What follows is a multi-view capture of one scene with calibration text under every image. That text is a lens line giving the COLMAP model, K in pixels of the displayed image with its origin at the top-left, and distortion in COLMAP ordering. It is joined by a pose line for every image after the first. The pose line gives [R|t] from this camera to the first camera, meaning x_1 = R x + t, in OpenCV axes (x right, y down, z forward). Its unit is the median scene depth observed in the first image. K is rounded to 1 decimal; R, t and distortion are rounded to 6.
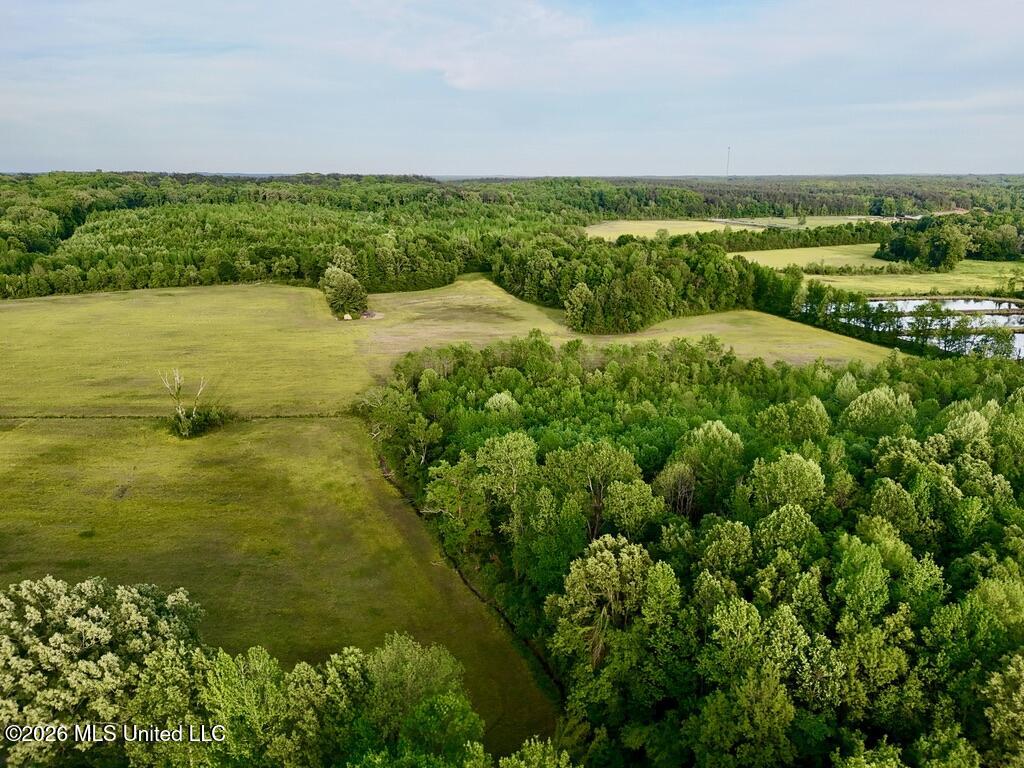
lens RADIAL K [[748.0, 0, 512.2], [0, 748.0, 397.6], [0, 0, 1]] dist [0.058329, -0.049187]
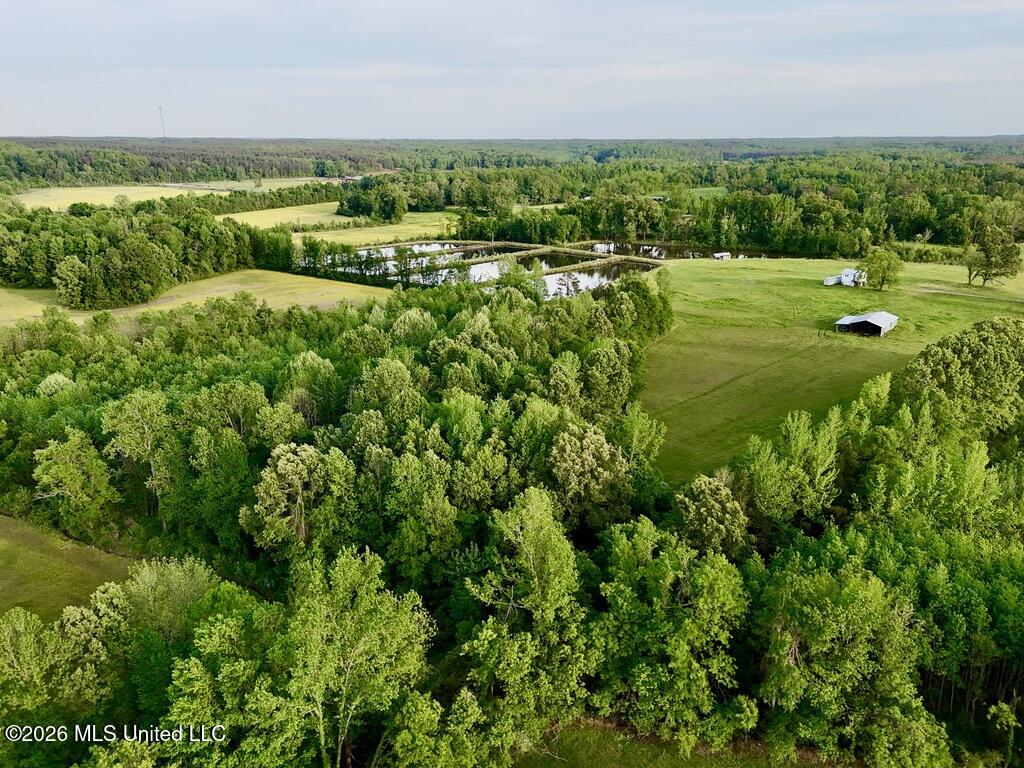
lens RADIAL K [[748.0, 0, 513.8], [0, 748.0, 391.6], [0, 0, 1]] dist [0.058329, -0.049187]
pose [[0.770035, -0.202636, 0.604966, -0.061491], [0.179741, 0.978716, 0.099041, 0.009941], [-0.612159, 0.032472, 0.790068, -0.038169]]
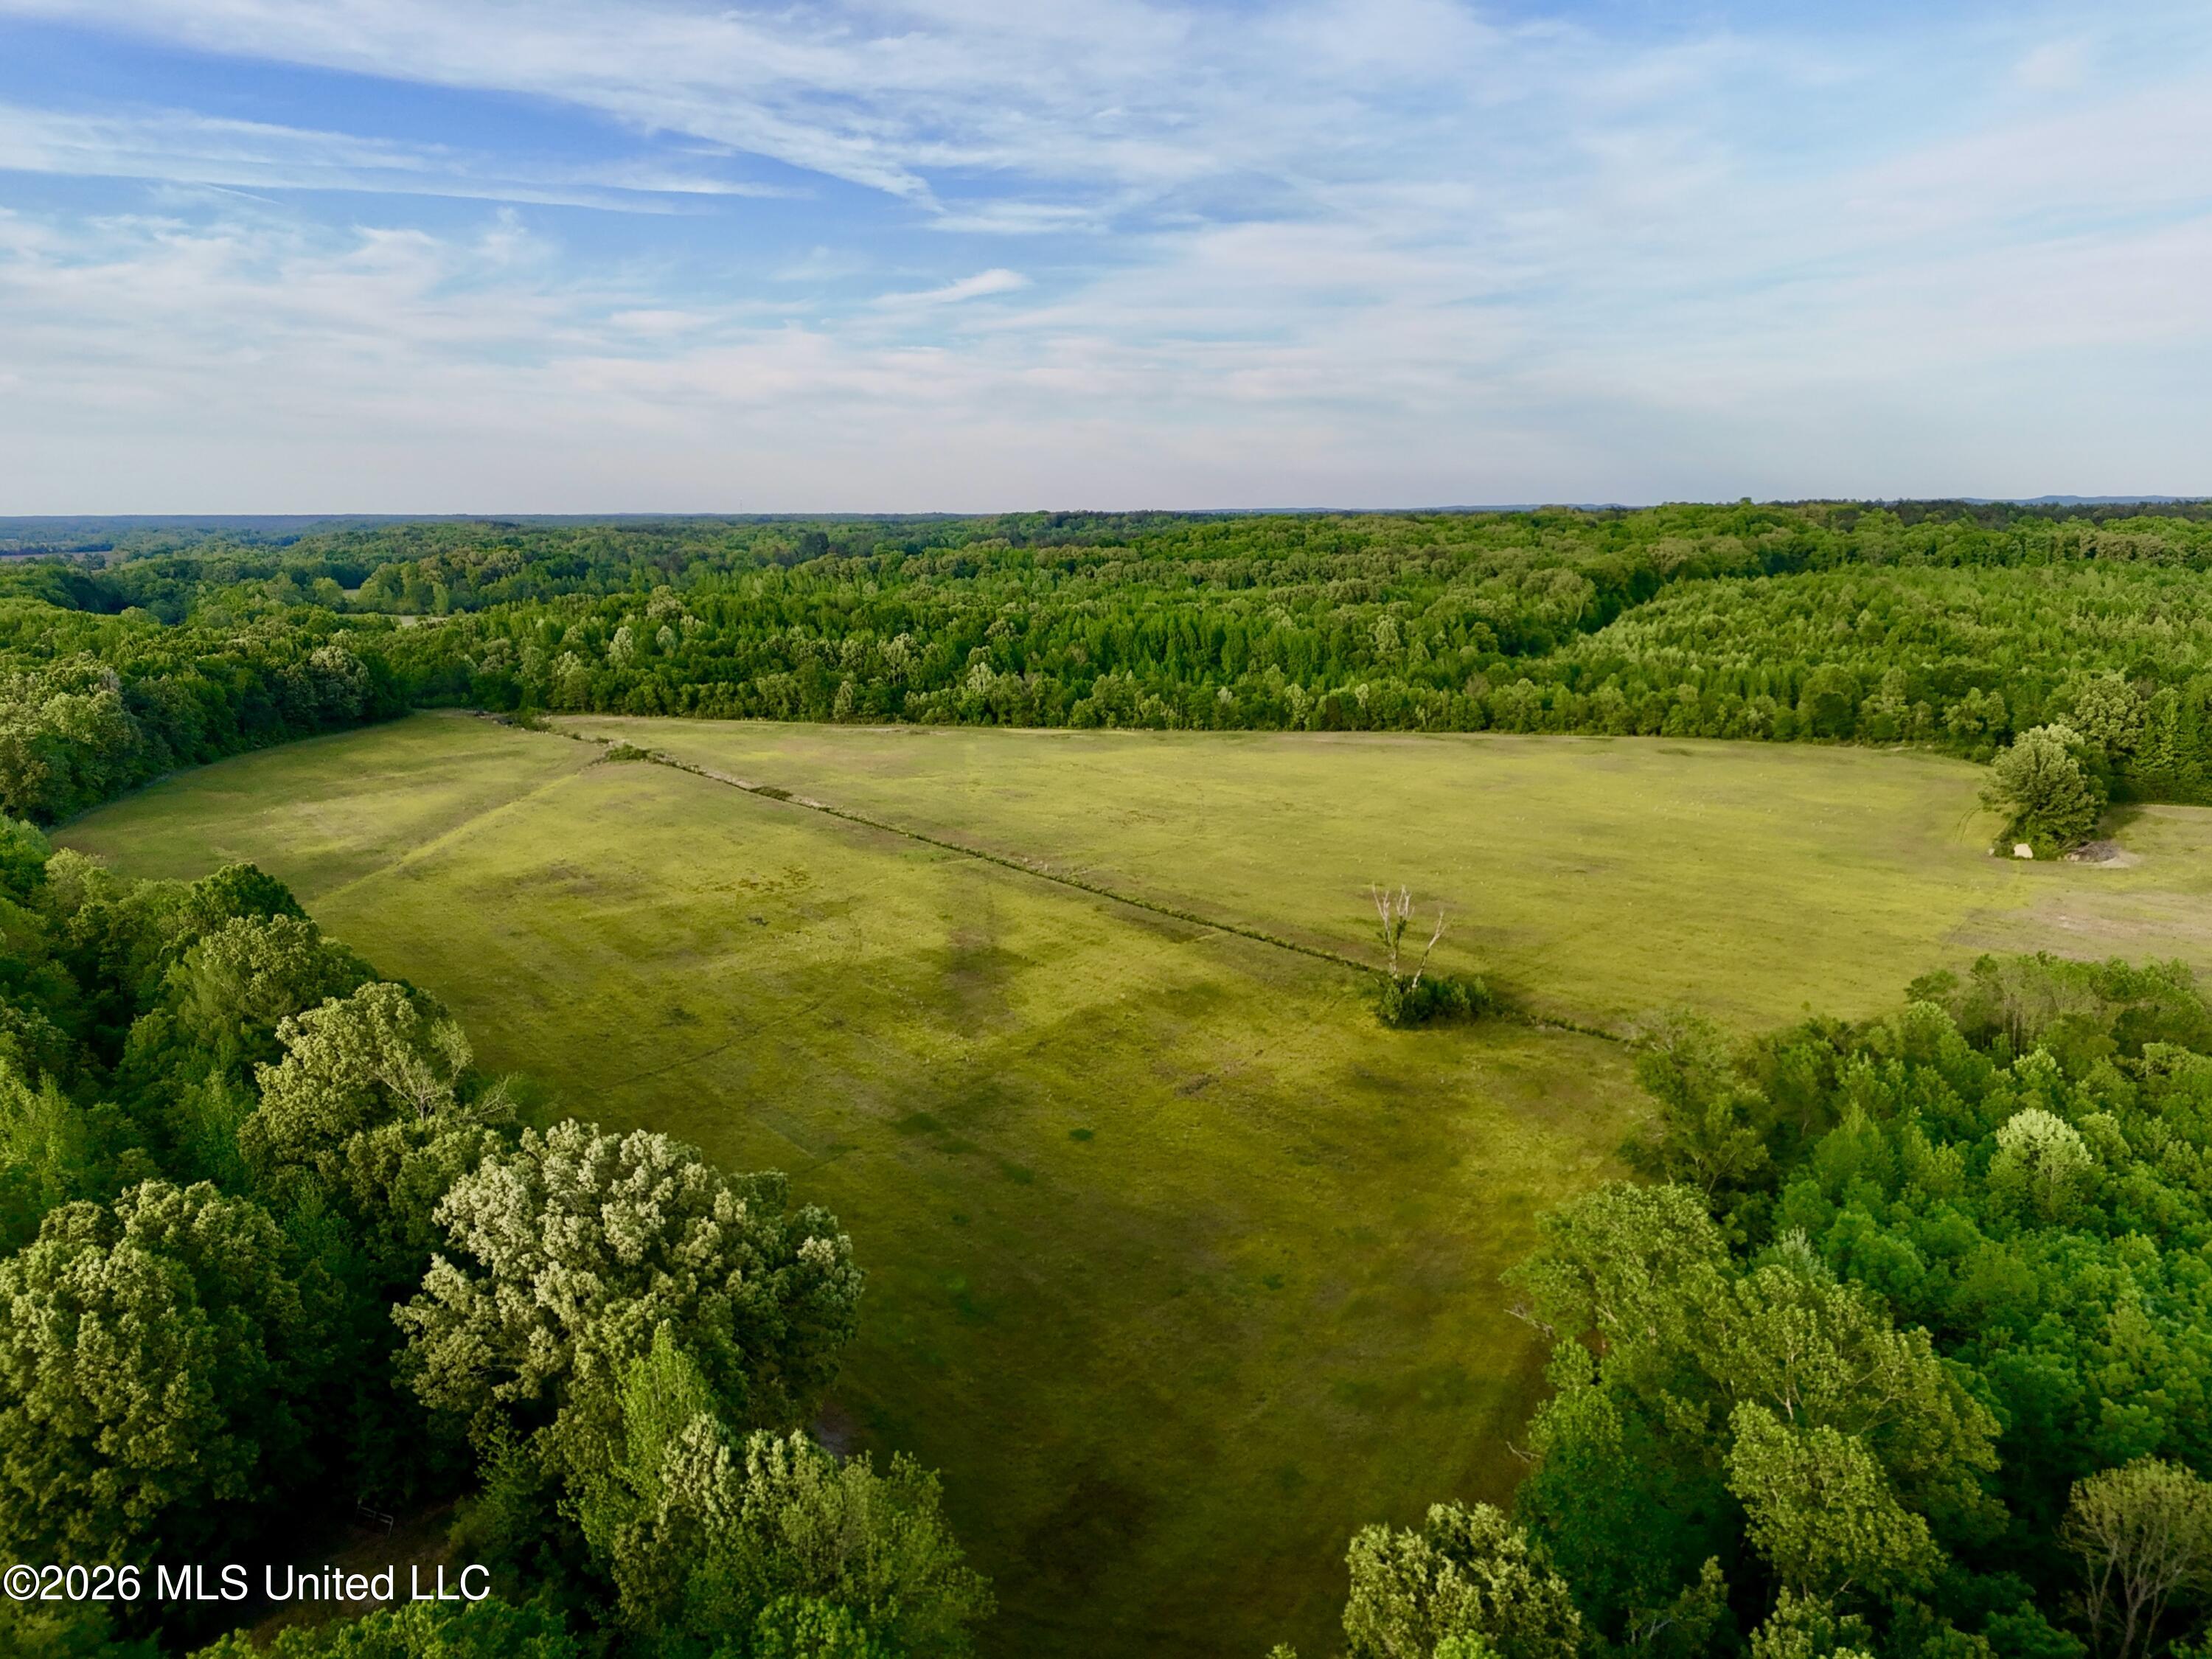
lens RADIAL K [[1615.7, 0, 1102.4], [0, 1615.7, 840.6], [0, 0, 1]] dist [0.058329, -0.049187]
pose [[0.621568, 0.146776, -0.769487, 0.112974], [-0.210233, 0.977510, 0.016636, -0.019506], [0.754623, 0.151431, 0.638446, 0.063833]]
